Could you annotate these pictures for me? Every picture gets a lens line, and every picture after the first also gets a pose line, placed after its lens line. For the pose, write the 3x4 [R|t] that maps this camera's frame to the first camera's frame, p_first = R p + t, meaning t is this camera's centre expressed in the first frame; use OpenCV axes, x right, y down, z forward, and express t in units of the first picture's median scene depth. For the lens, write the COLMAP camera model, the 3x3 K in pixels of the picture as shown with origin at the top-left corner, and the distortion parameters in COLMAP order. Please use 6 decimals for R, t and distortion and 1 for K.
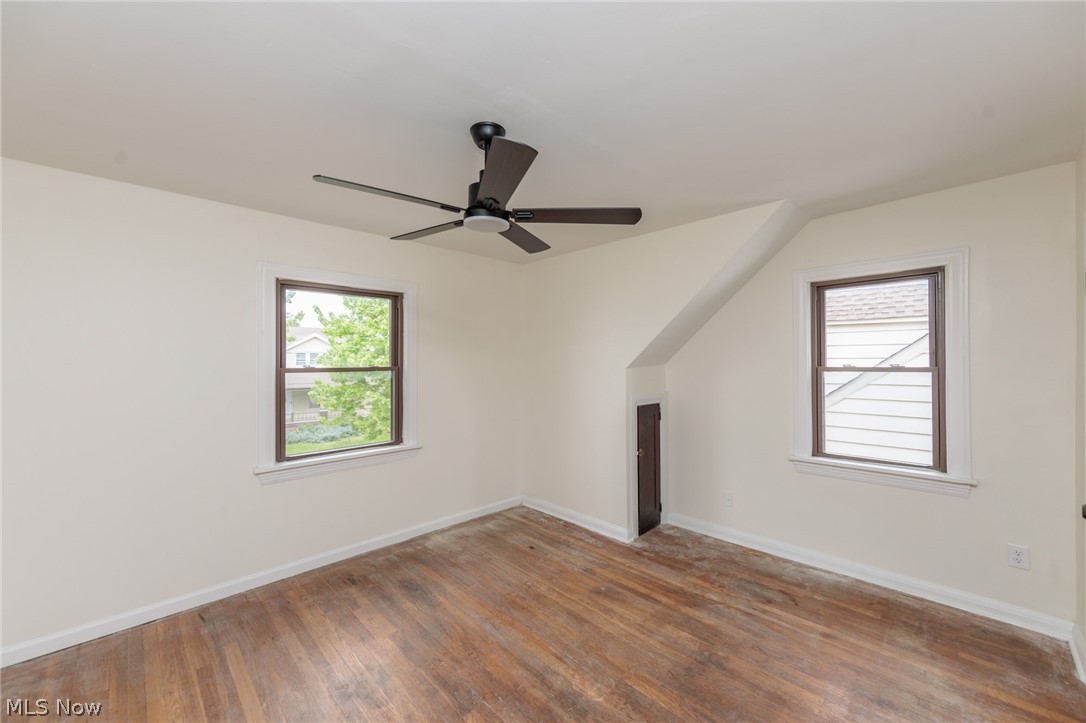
lens RADIAL K [[422.3, 0, 545.0], [0, 422.3, 359.7], [0, 0, 1]] dist [-0.002360, -0.000446]
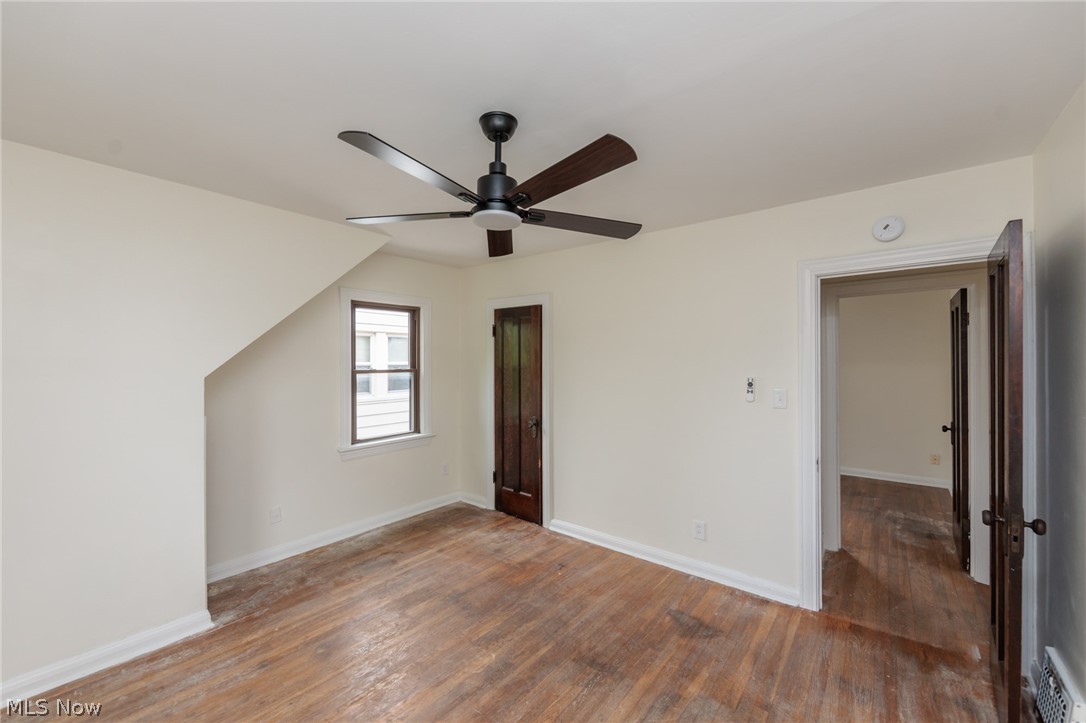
lens RADIAL K [[422.3, 0, 545.0], [0, 422.3, 359.7], [0, 0, 1]] dist [-0.002360, -0.000446]
pose [[-0.109194, 0.007574, 0.993992, -0.684053], [-0.000770, 0.999970, -0.007705, -0.006447], [-0.994020, -0.001607, -0.109185, 0.636624]]
